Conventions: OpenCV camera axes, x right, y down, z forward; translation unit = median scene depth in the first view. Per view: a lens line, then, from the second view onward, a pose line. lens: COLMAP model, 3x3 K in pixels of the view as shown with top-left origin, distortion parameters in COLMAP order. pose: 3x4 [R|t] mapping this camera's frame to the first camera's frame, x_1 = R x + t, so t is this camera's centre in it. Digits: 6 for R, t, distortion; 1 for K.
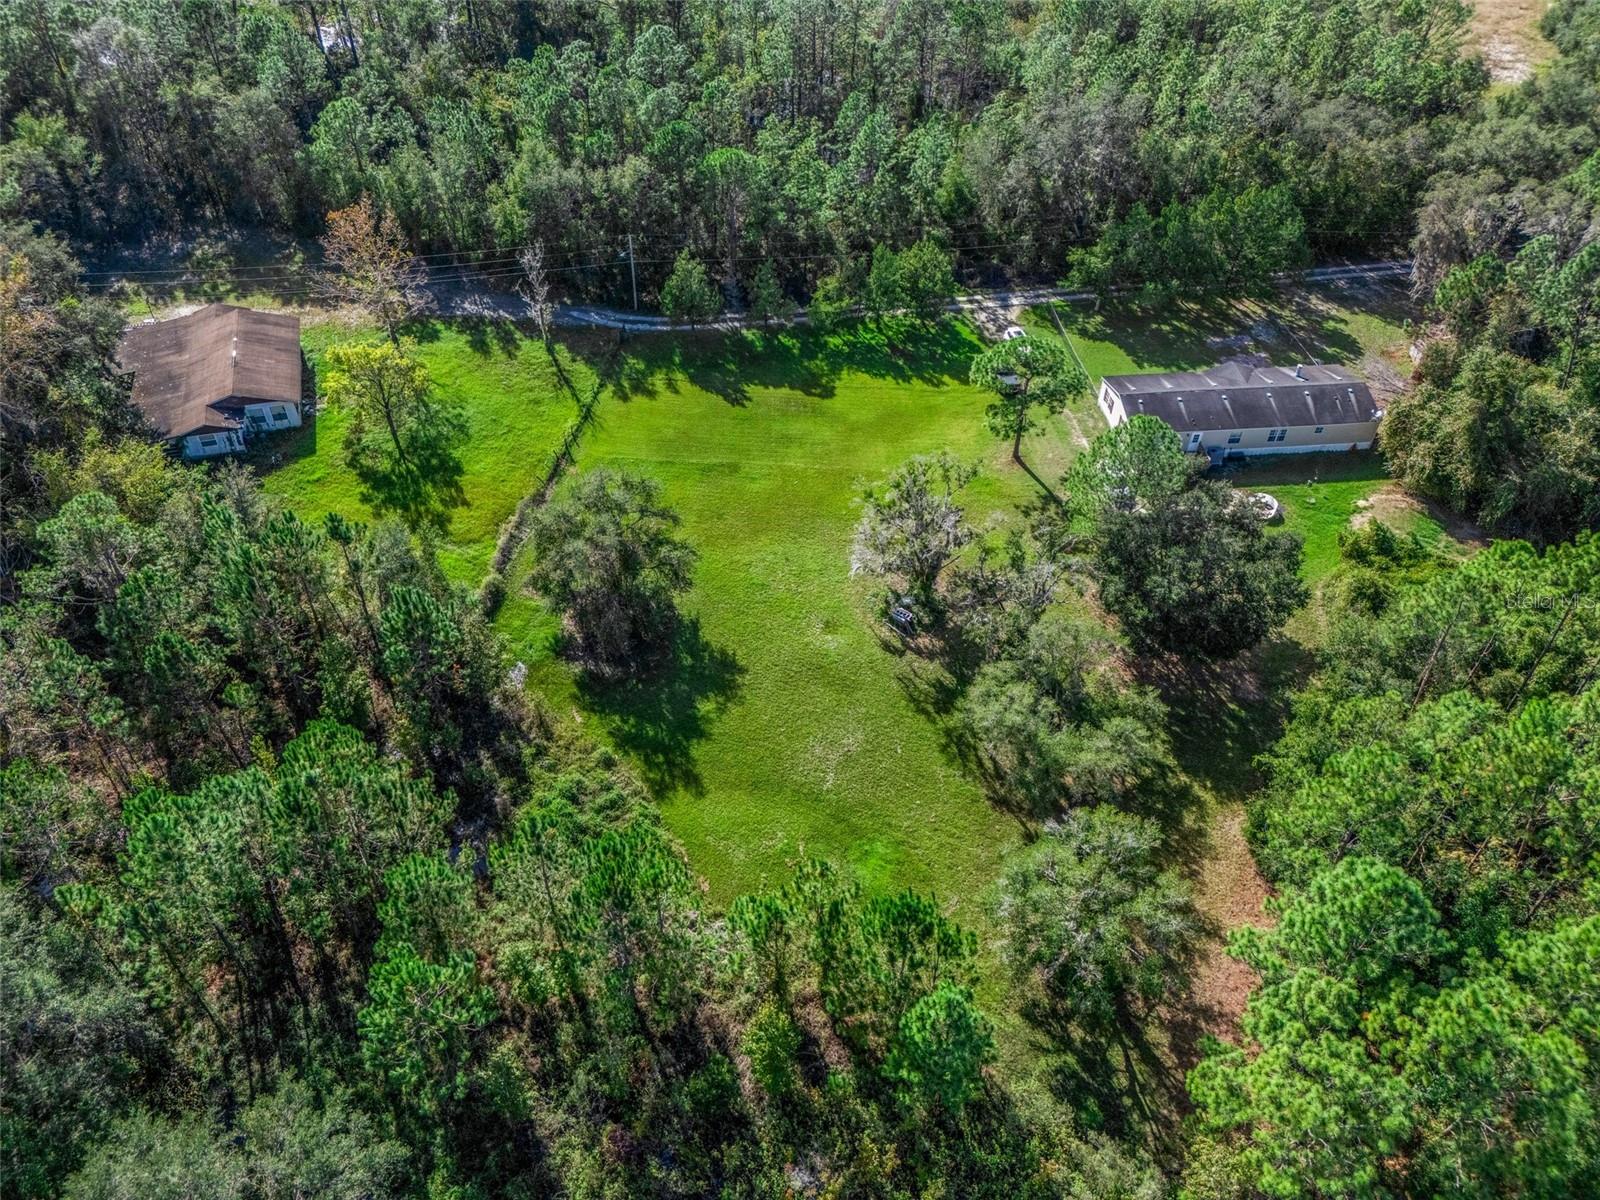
lens RADIAL K [[1060.8, 0, 800.0], [0, 1060.8, 600.0], [0, 0, 1]] dist [0.002541, 0.000295]
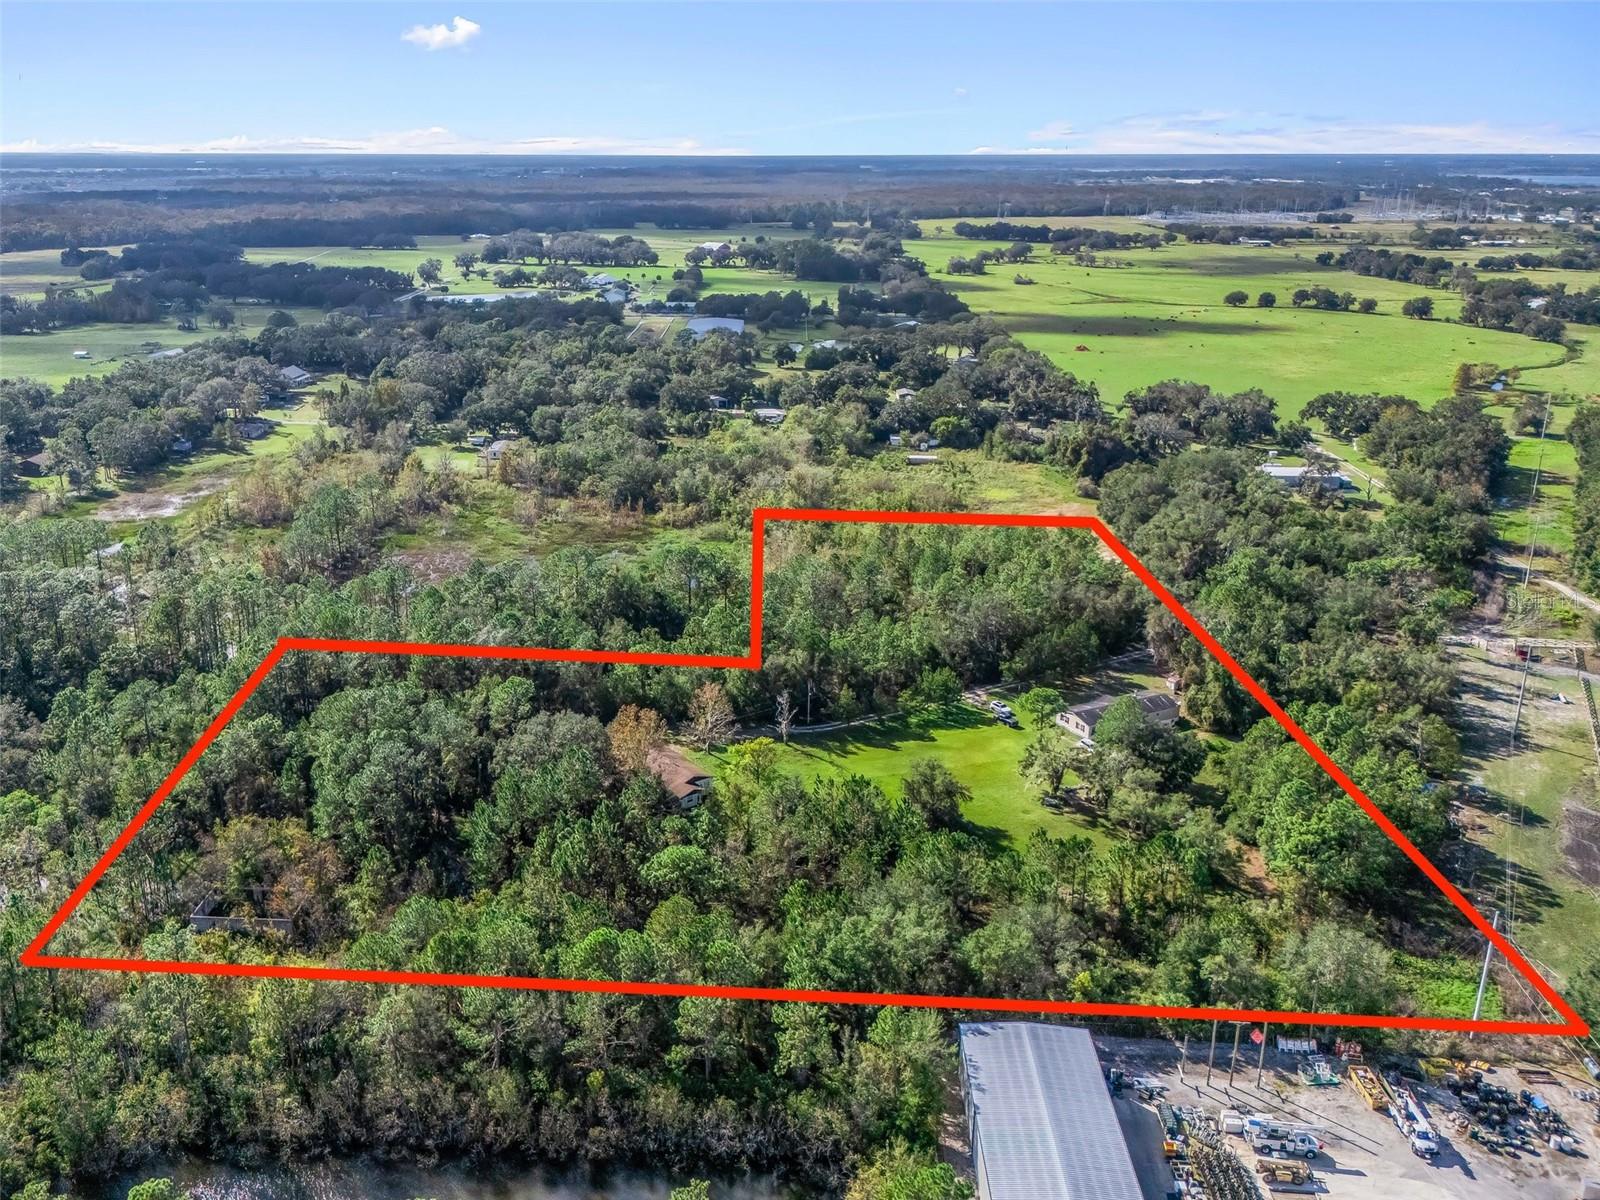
lens RADIAL K [[1060.8, 0, 800.0], [0, 1060.8, 600.0], [0, 0, 1]] dist [0.002541, 0.000295]
pose [[0.939357, -0.107800, 0.325556, -0.786899], [0.245263, 0.874690, -0.418048, 0.324940], [-0.239695, 0.472544, 0.848085, -0.691090]]
